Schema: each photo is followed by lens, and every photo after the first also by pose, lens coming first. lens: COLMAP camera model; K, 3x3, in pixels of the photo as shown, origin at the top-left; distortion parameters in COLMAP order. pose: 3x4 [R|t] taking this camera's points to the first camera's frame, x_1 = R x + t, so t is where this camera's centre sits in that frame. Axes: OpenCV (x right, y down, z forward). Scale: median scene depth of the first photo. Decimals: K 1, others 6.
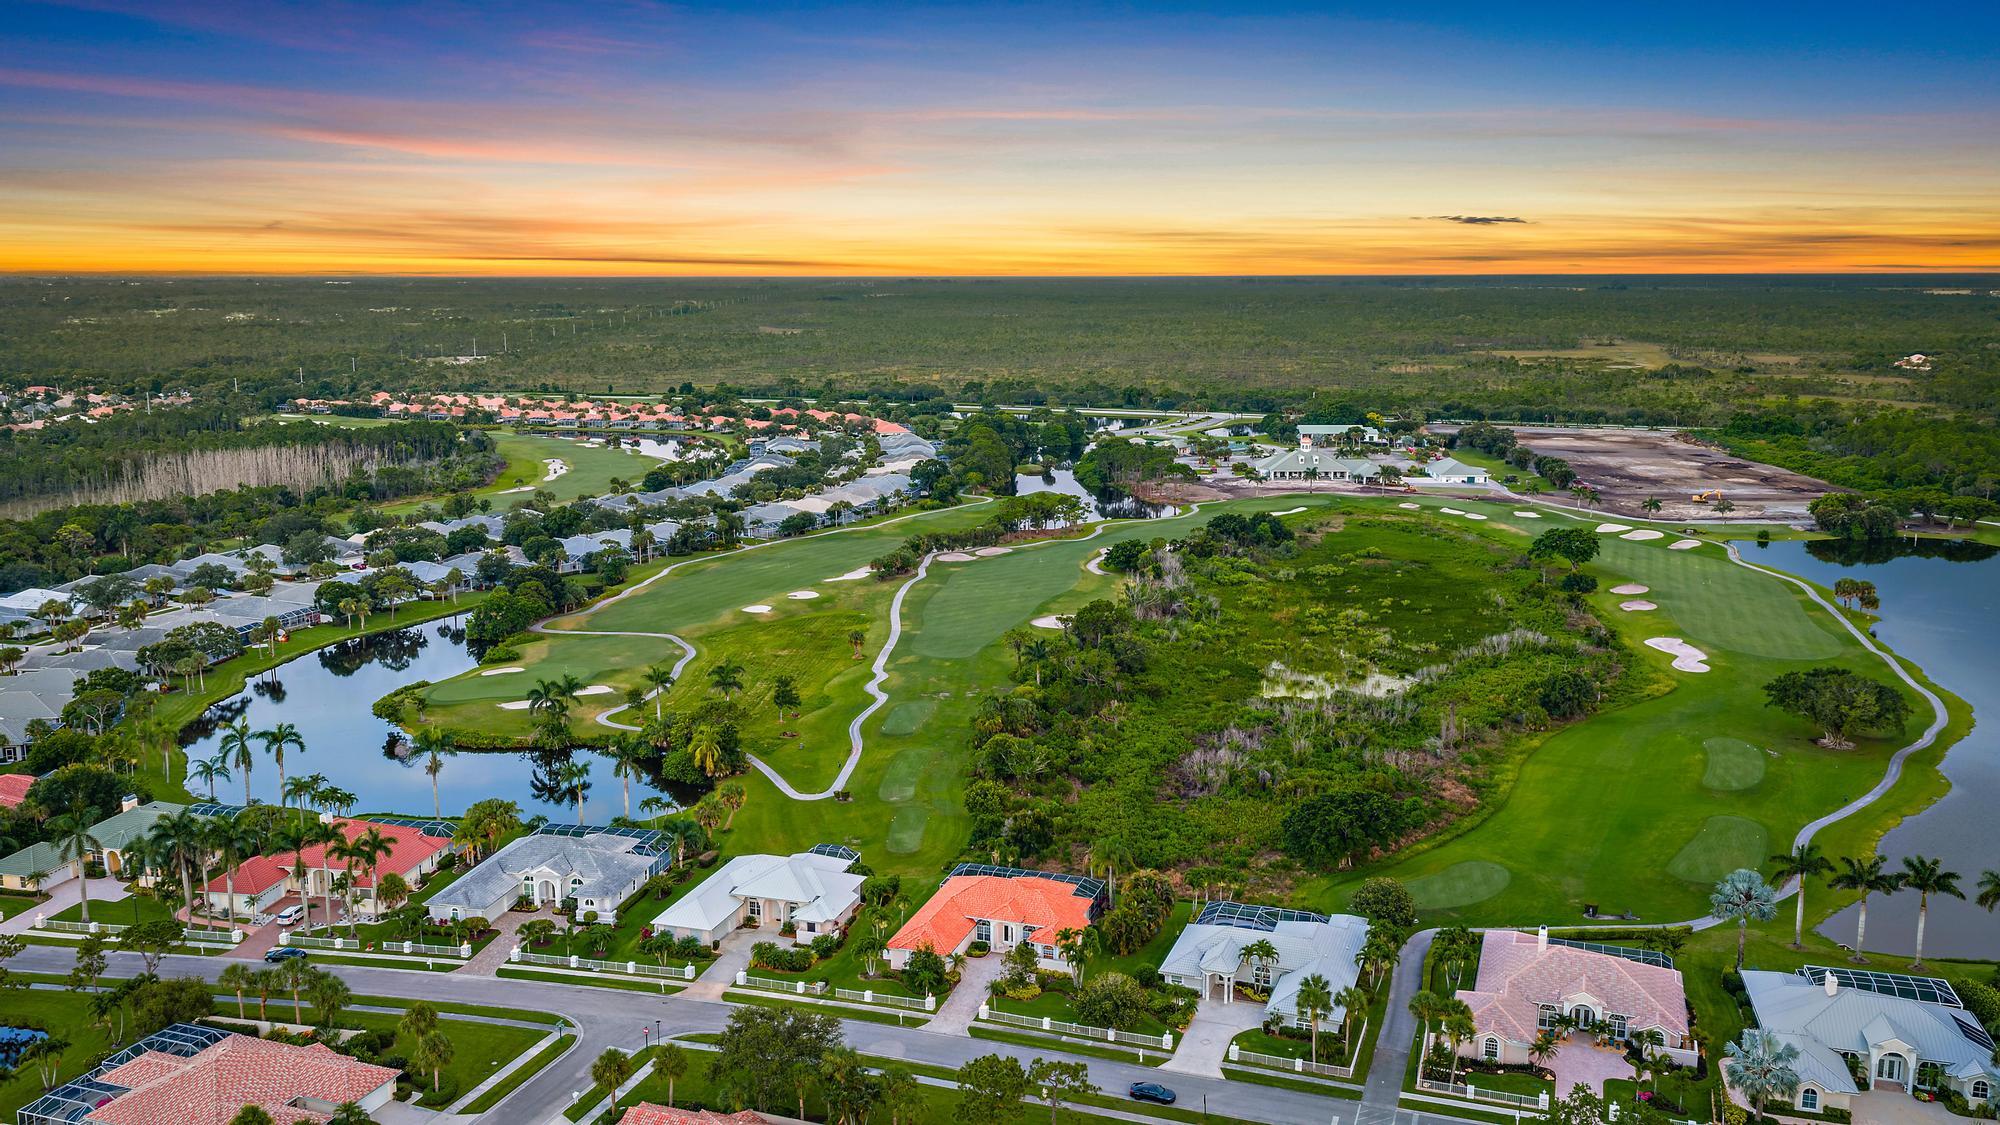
lens RADIAL K [[1626.3, 0, 1000.0], [0, 1626.3, 562.5], [0, 0, 1]] dist [0.063438, -0.112754]
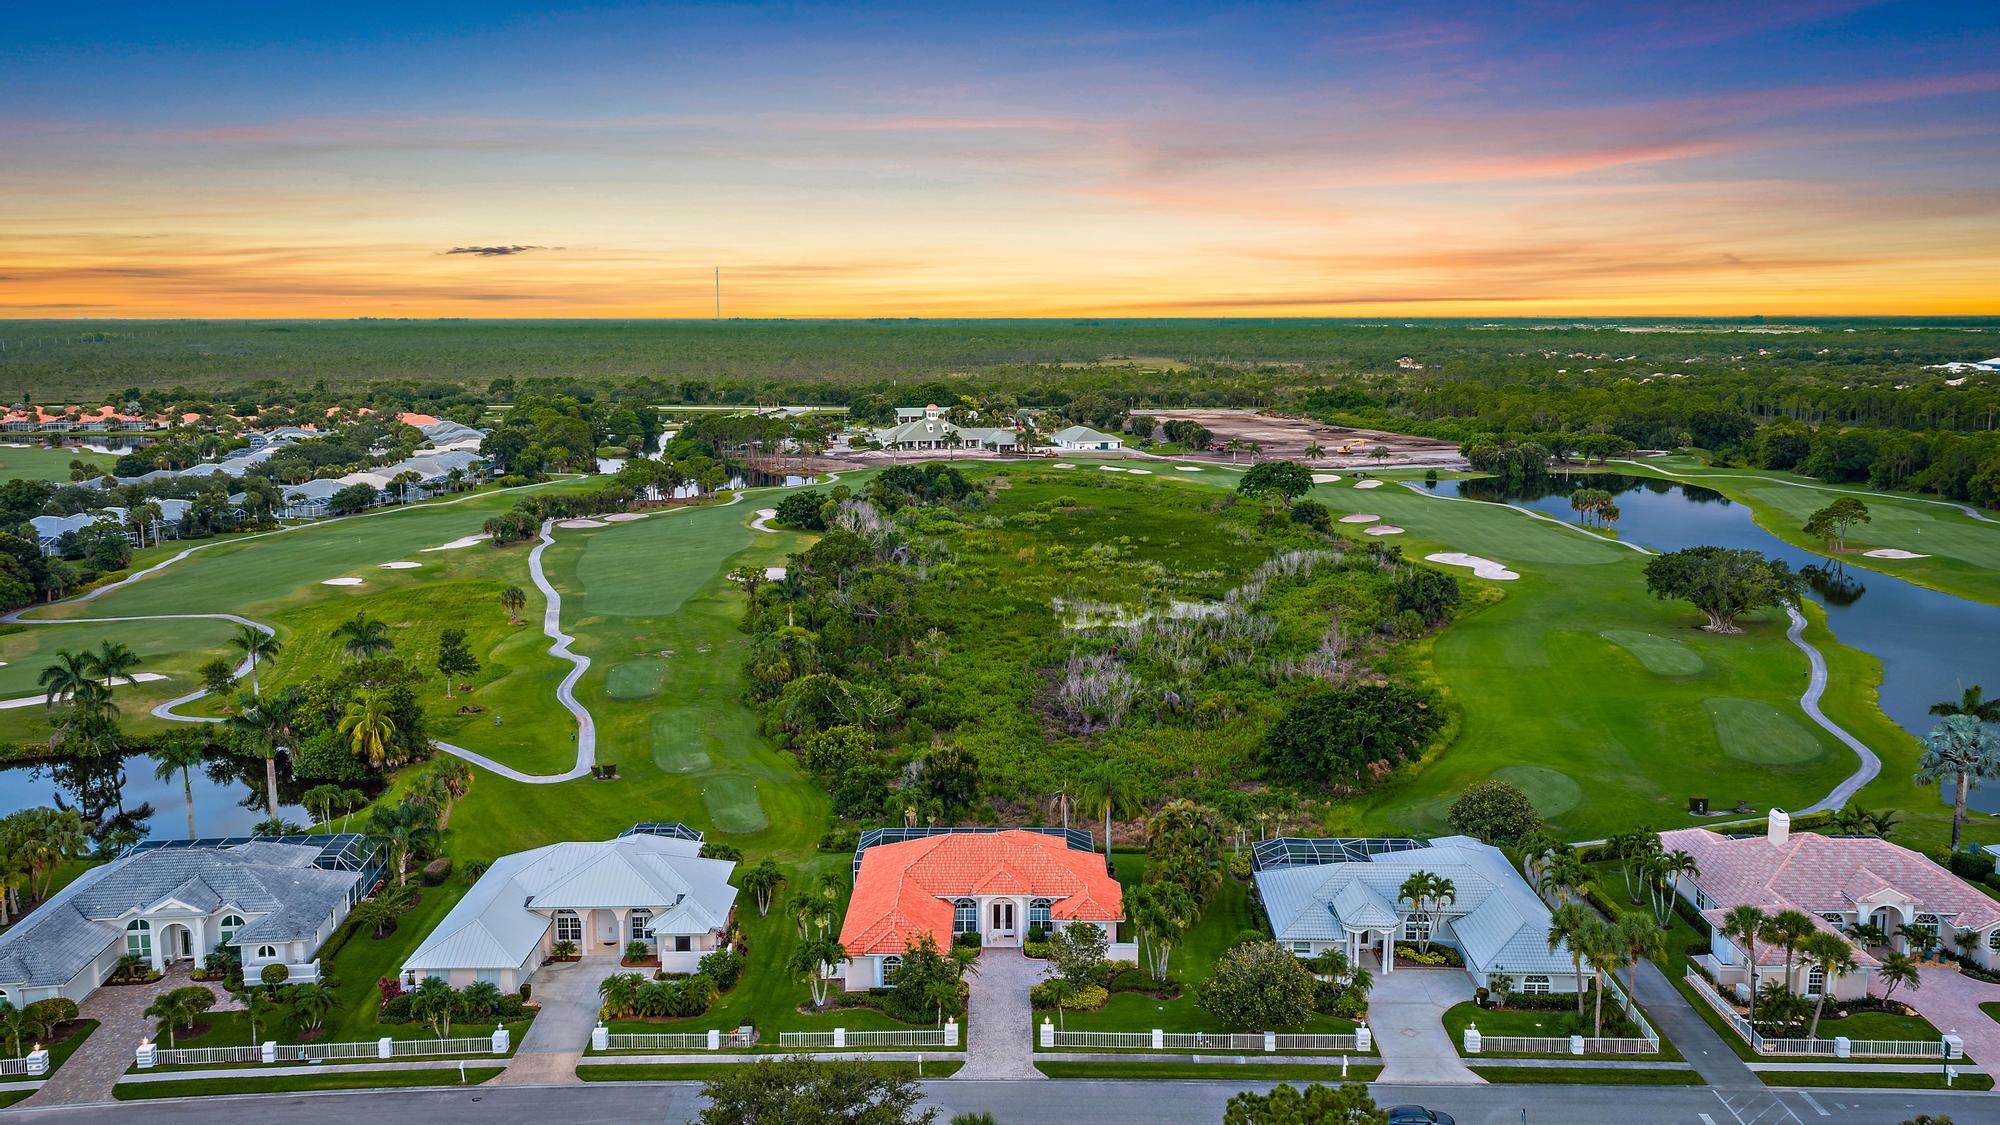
lens RADIAL K [[1647.5, 0, 1000.0], [0, 1647.5, 562.5], [0, 0, 1]] dist [0.066015, -0.123050]
pose [[0.951226, -0.046208, 0.305014, -0.147882], [0.055441, 0.998227, -0.021674, 0.082367], [-0.303471, 0.037527, 0.952101, 0.303213]]
